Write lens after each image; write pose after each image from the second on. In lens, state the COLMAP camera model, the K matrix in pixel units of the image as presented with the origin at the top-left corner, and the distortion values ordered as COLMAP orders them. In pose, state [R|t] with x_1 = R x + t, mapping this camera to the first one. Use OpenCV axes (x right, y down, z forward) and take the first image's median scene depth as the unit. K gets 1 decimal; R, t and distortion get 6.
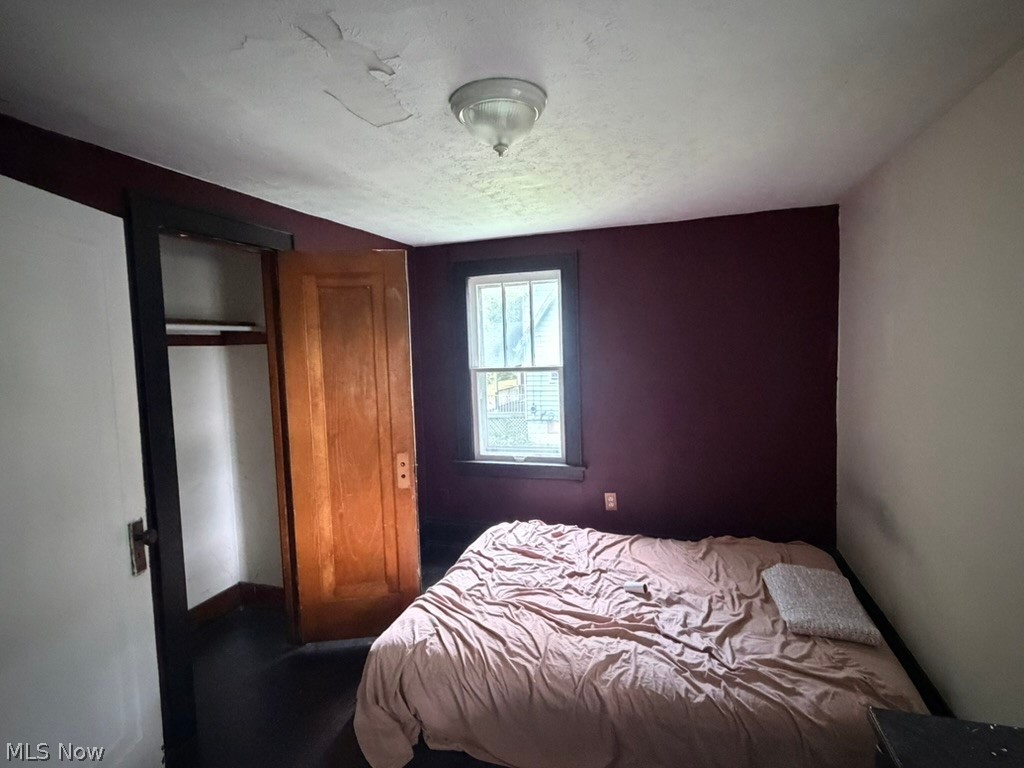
lens RADIAL K [[529.4, 0, 512.0], [0, 529.4, 384.0], [0, 0, 1]] dist [-0.000016, -0.000114]
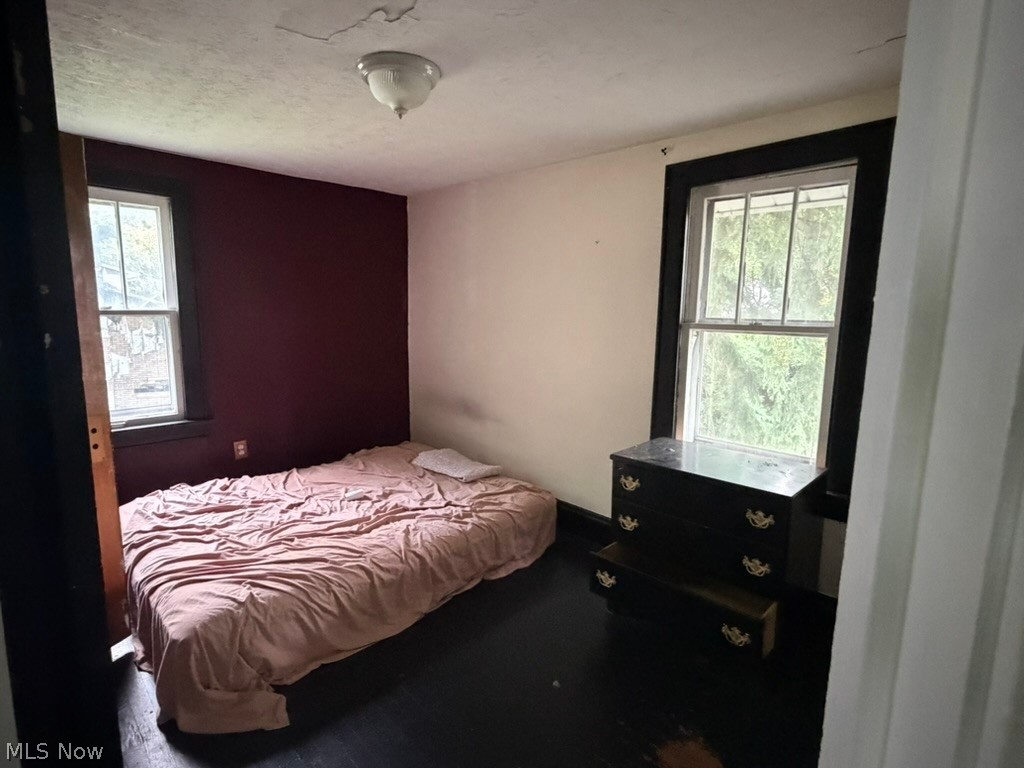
lens RADIAL K [[529.4, 0, 512.0], [0, 529.4, 384.0], [0, 0, 1]] dist [-0.000016, -0.000114]
pose [[0.453440, -0.090648, 0.886665, -0.679967], [0.028202, 0.995776, 0.087381, 0.042756], [-0.890841, -0.014616, 0.454081, 0.156390]]
